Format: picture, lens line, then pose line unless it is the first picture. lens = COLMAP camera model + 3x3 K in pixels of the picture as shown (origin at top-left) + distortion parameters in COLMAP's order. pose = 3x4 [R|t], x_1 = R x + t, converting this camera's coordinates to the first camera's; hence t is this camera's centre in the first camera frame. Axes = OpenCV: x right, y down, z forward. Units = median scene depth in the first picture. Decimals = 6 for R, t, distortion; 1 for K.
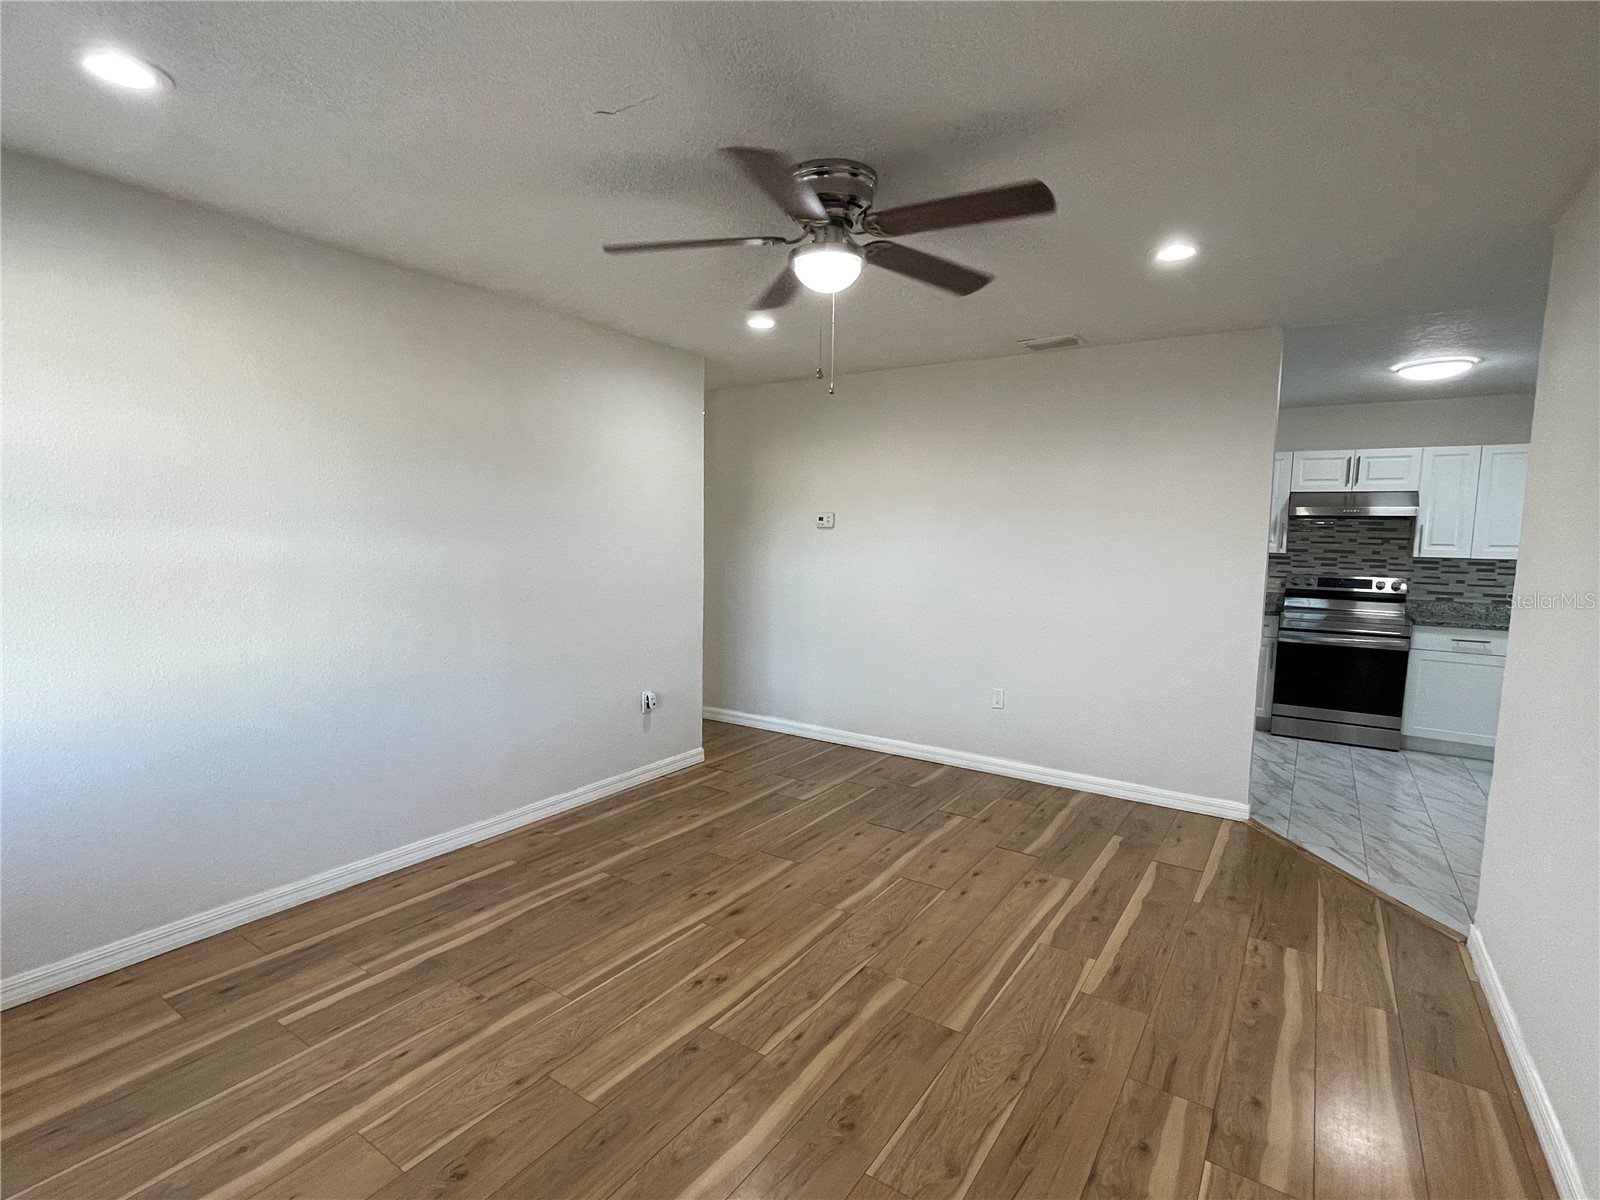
lens RADIAL K [[780.7, 0, 799.2], [0, 780.7, 613.7], [0, 0, 1]] dist [-0.010380, 0.012051]
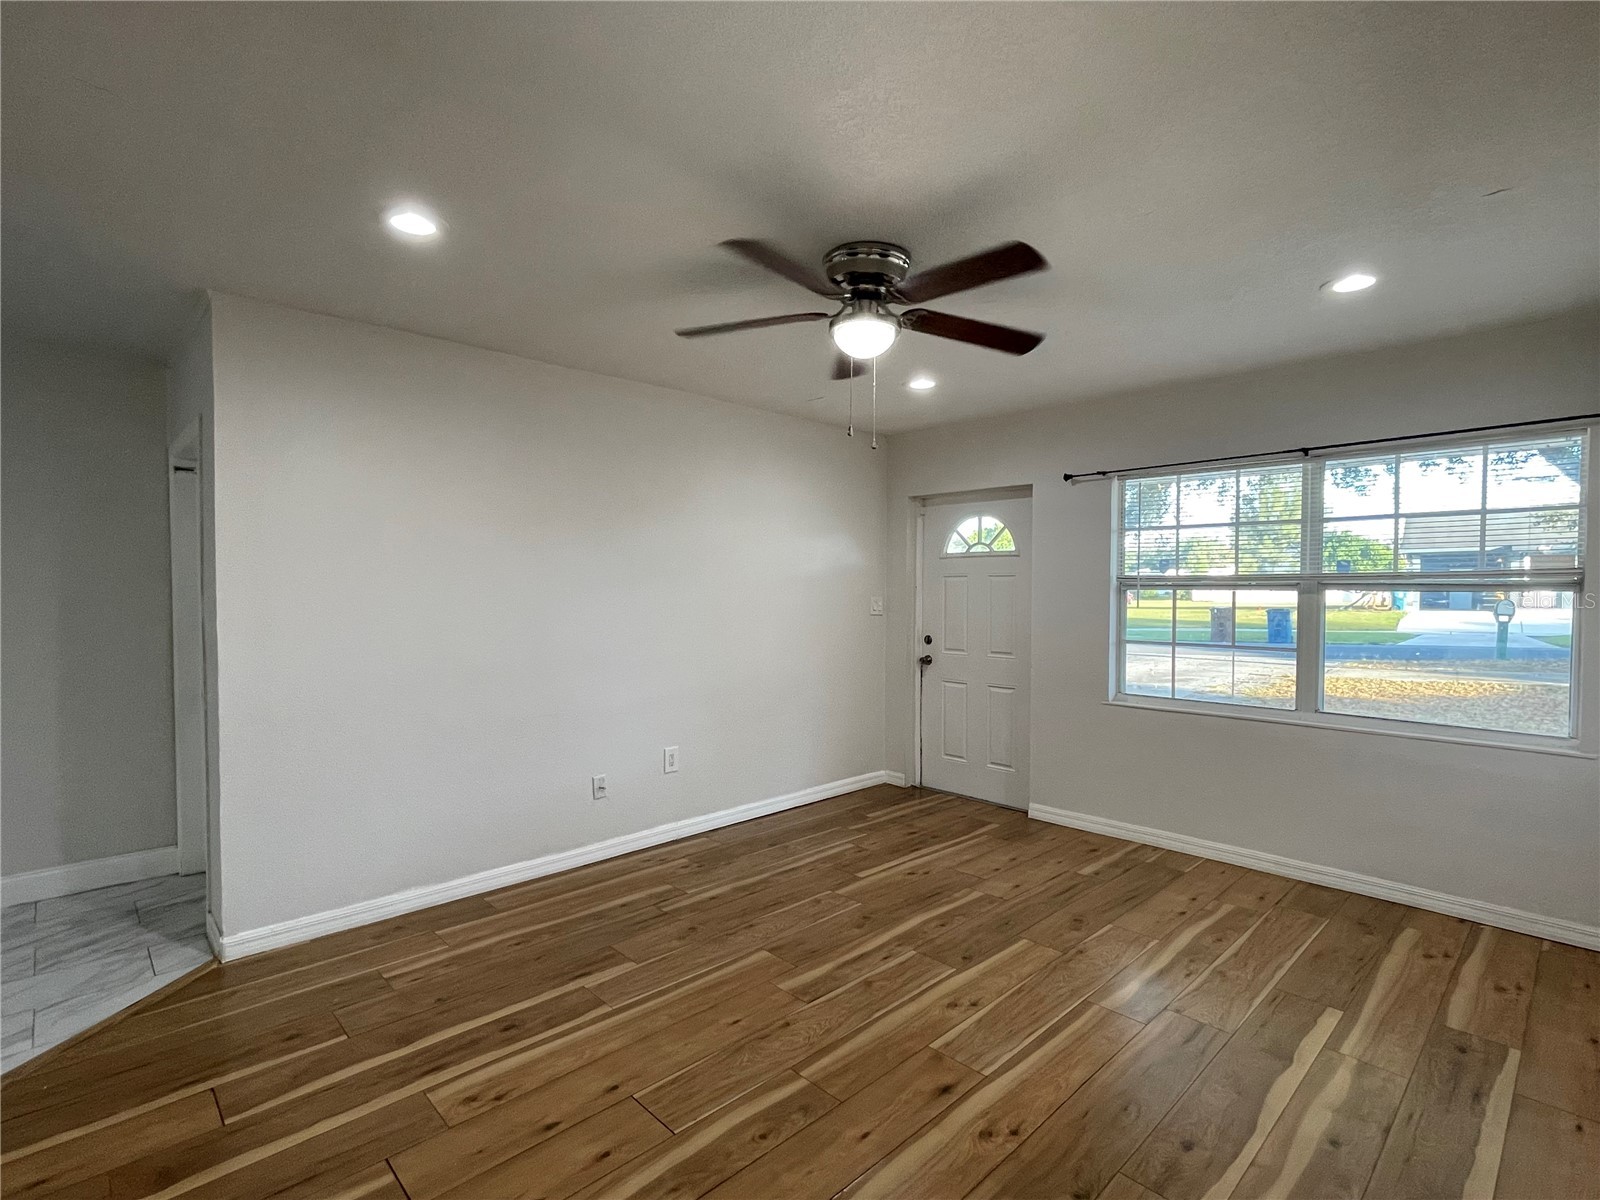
lens RADIAL K [[780.7, 0, 799.2], [0, 780.7, 613.7], [0, 0, 1]] dist [-0.010380, 0.012051]
pose [[-0.977167, -0.025795, 0.210899, -0.100493], [0.003984, 0.990204, 0.139571, -0.182789], [-0.212434, 0.137224, -0.967492, 1.865324]]
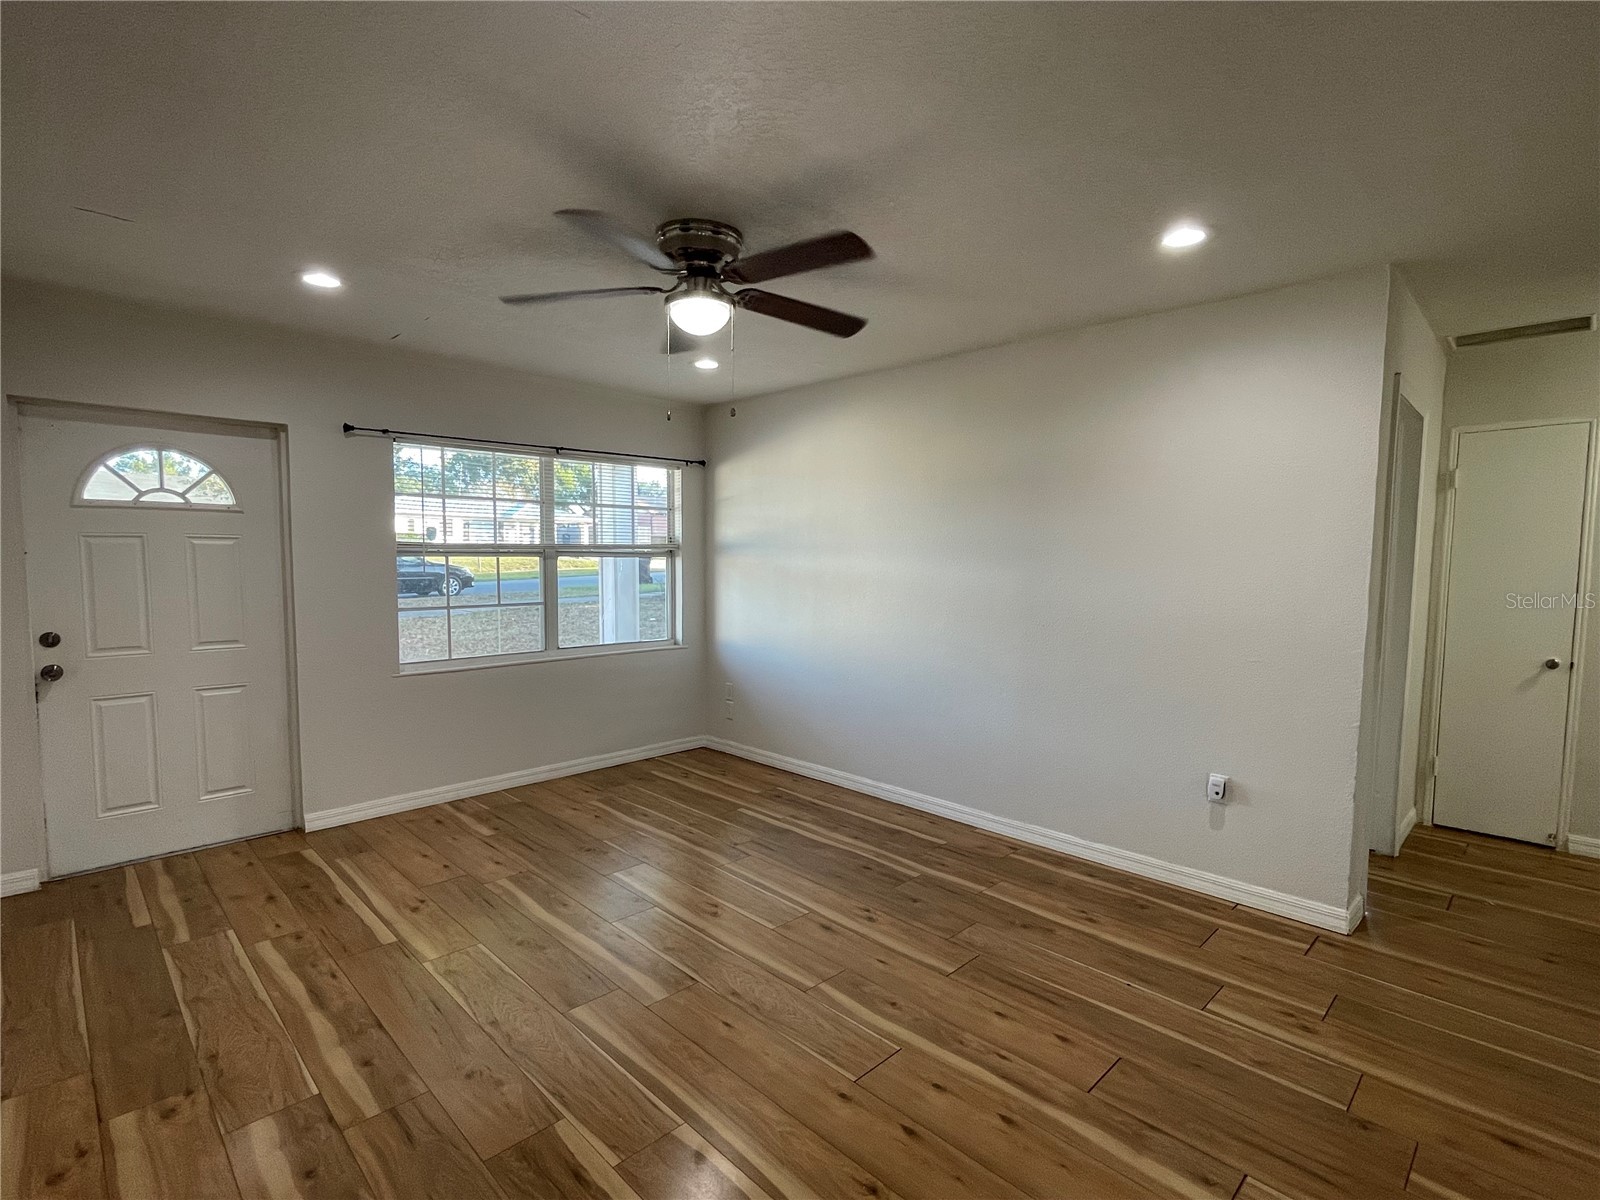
lens RADIAL K [[780.7, 0, 799.2], [0, 780.7, 613.7], [0, 0, 1]] dist [-0.010380, 0.012051]
pose [[-0.195086, 0.059047, -0.979007, 0.986227], [-0.114079, 0.990045, 0.082445, -0.108469], [0.974129, 0.127768, -0.186408, 1.222929]]
